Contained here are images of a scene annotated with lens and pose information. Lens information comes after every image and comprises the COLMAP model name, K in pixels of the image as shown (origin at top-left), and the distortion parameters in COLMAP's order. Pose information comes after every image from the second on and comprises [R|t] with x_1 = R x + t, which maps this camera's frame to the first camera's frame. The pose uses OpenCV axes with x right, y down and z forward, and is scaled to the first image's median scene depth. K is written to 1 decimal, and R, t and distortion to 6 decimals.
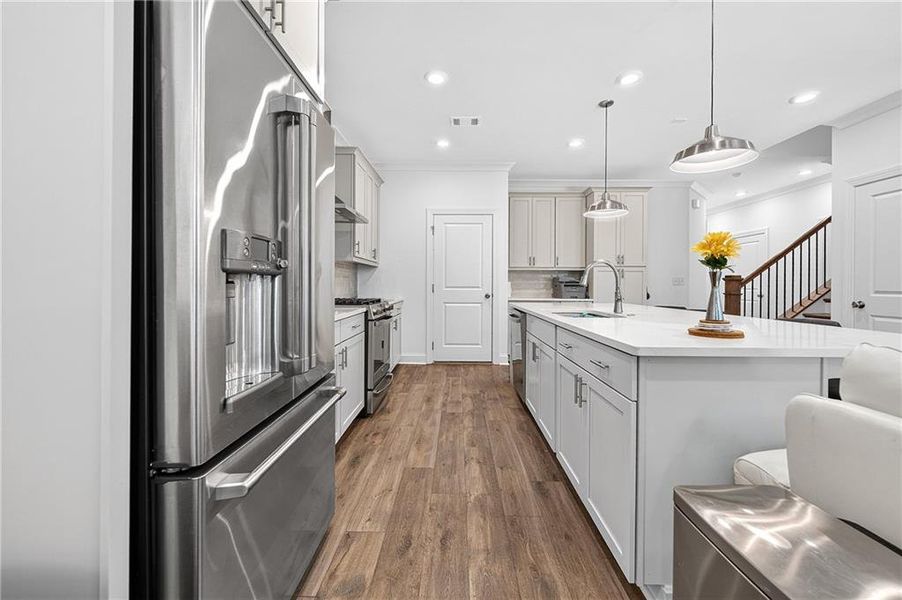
lens RADIAL K [[367.6, 0, 457.2], [0, 367.6, 288.7], [0, 0, 1]] dist [0.001360, -0.000844]
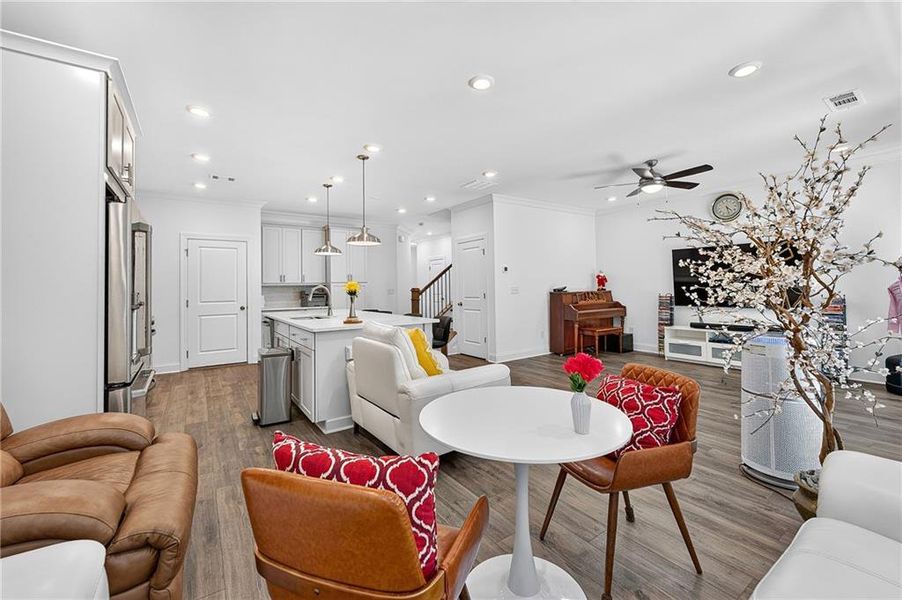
lens RADIAL K [[367.6, 0, 452.1], [0, 367.6, 278.6], [0, 0, 1]] dist [0.001360, -0.000844]
pose [[0.819381, -0.003206, 0.573241, -0.049794], [0.025935, 0.999168, -0.031483, -0.022609], [-0.572663, 0.040664, 0.818782, -0.428669]]
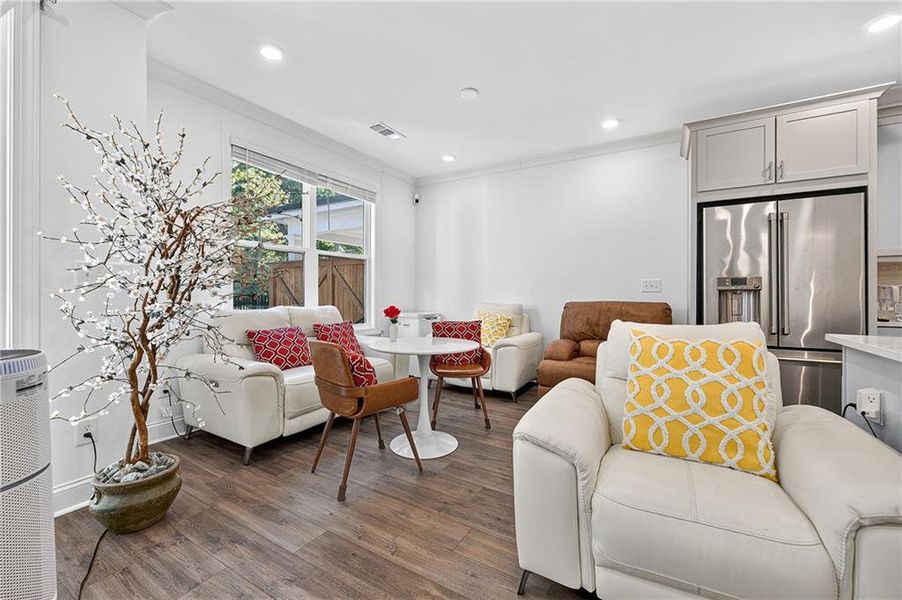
lens RADIAL K [[367.6, 0, 448.4], [0, 367.6, 291.6], [0, 0, 1]] dist [0.001360, -0.000844]
pose [[-0.510333, -0.011744, -0.859897, 0.639179], [-0.015646, 0.999868, -0.004370, 0.003385], [0.859835, 0.011224, -0.510449, 0.111552]]
